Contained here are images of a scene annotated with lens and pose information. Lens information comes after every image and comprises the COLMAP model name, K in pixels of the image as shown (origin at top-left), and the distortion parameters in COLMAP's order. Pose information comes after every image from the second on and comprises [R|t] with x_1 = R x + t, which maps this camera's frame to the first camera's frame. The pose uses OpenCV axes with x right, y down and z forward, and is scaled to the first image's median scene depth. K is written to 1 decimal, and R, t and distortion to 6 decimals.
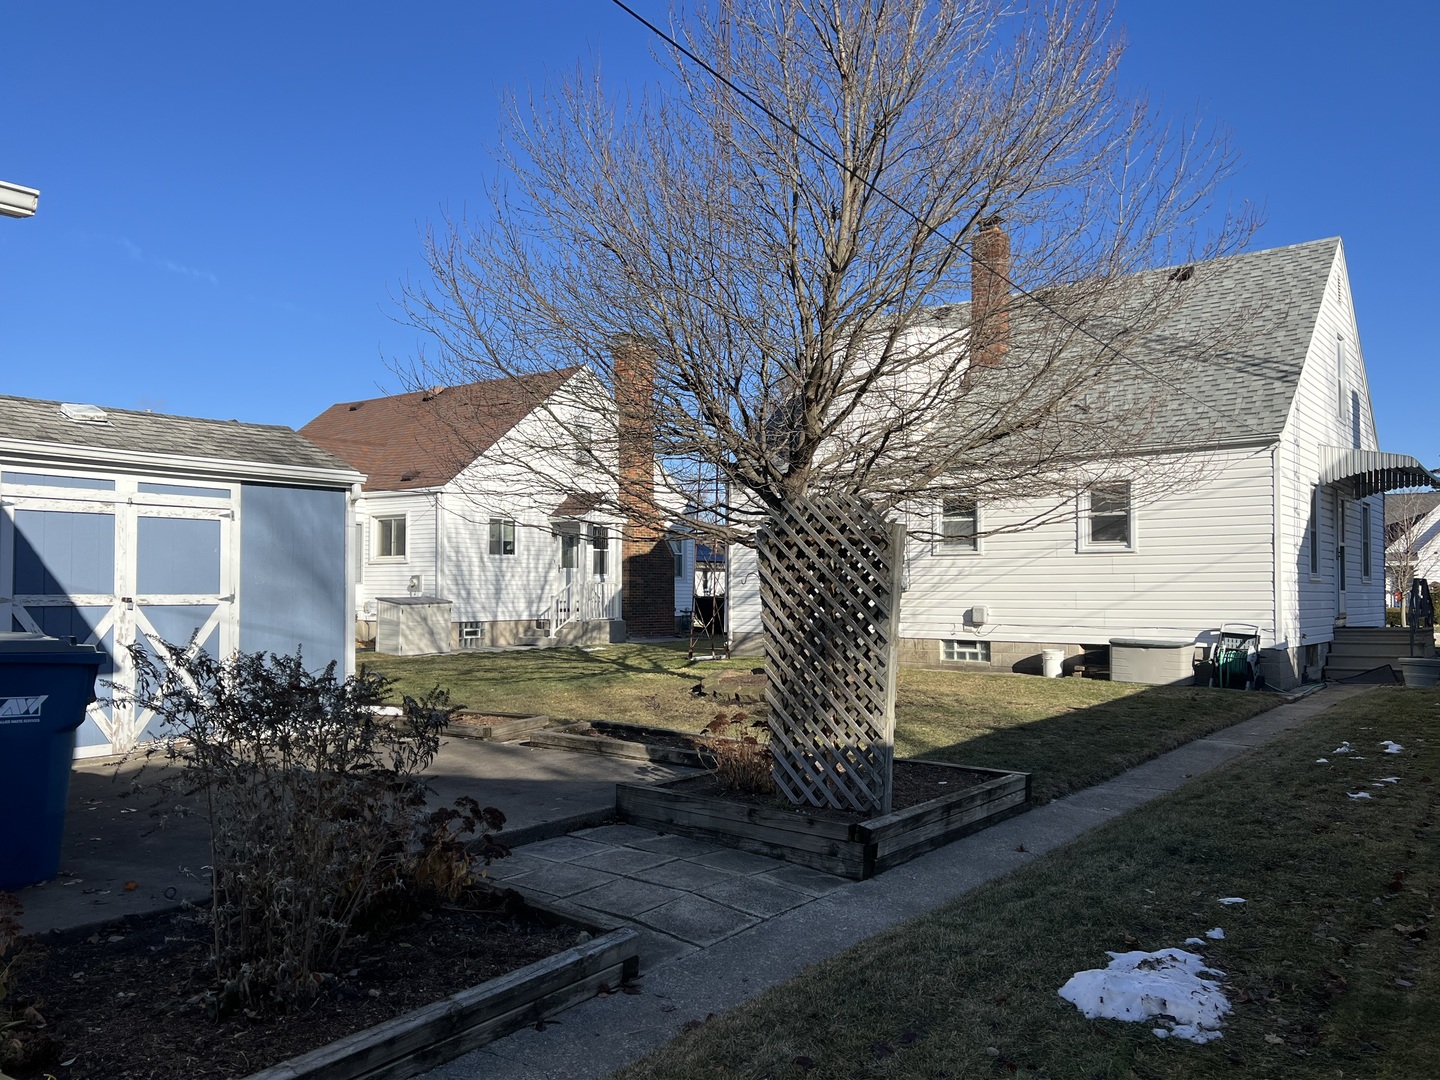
lens RADIAL K [[1121.3, 0, 718.0], [0, 1121.3, 540.3], [0, 0, 1]] dist [-0.002493, -0.002076]
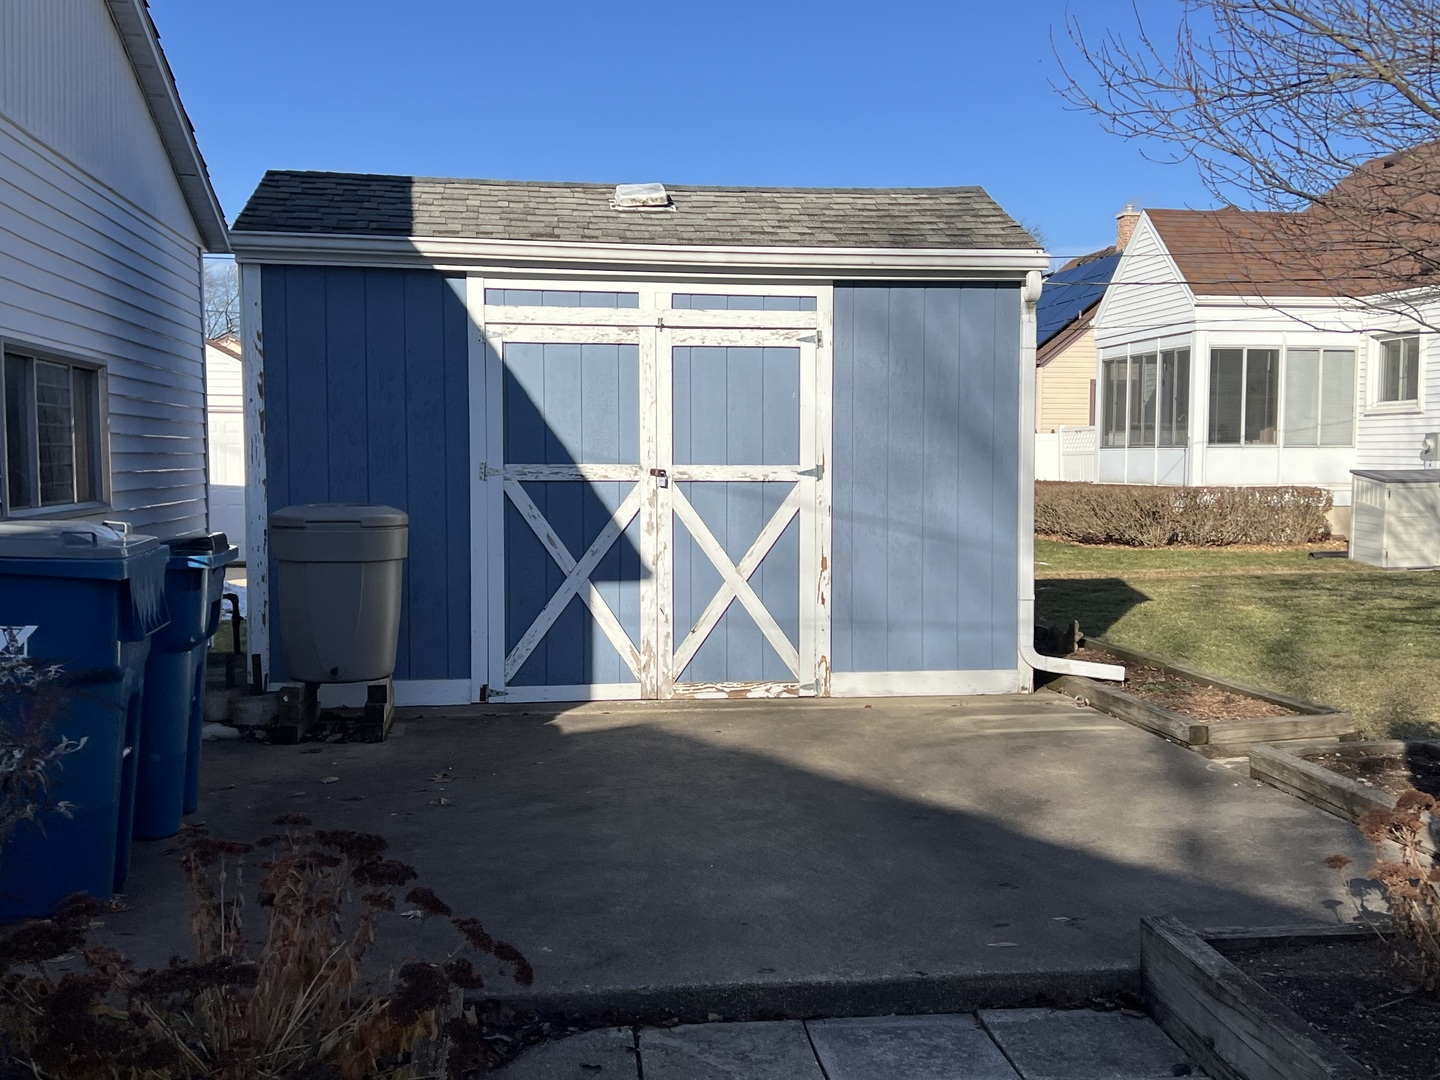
lens RADIAL K [[1572.8, 0, 719.1], [0, 1572.8, 553.4], [0, 0, 1]] dist [0.083322, 0.000000]
pose [[0.706439, 0.046142, -0.706269, 0.153321], [0.028093, 0.995258, 0.093122, 0.013855], [0.707216, -0.085626, 0.701793, 0.338912]]
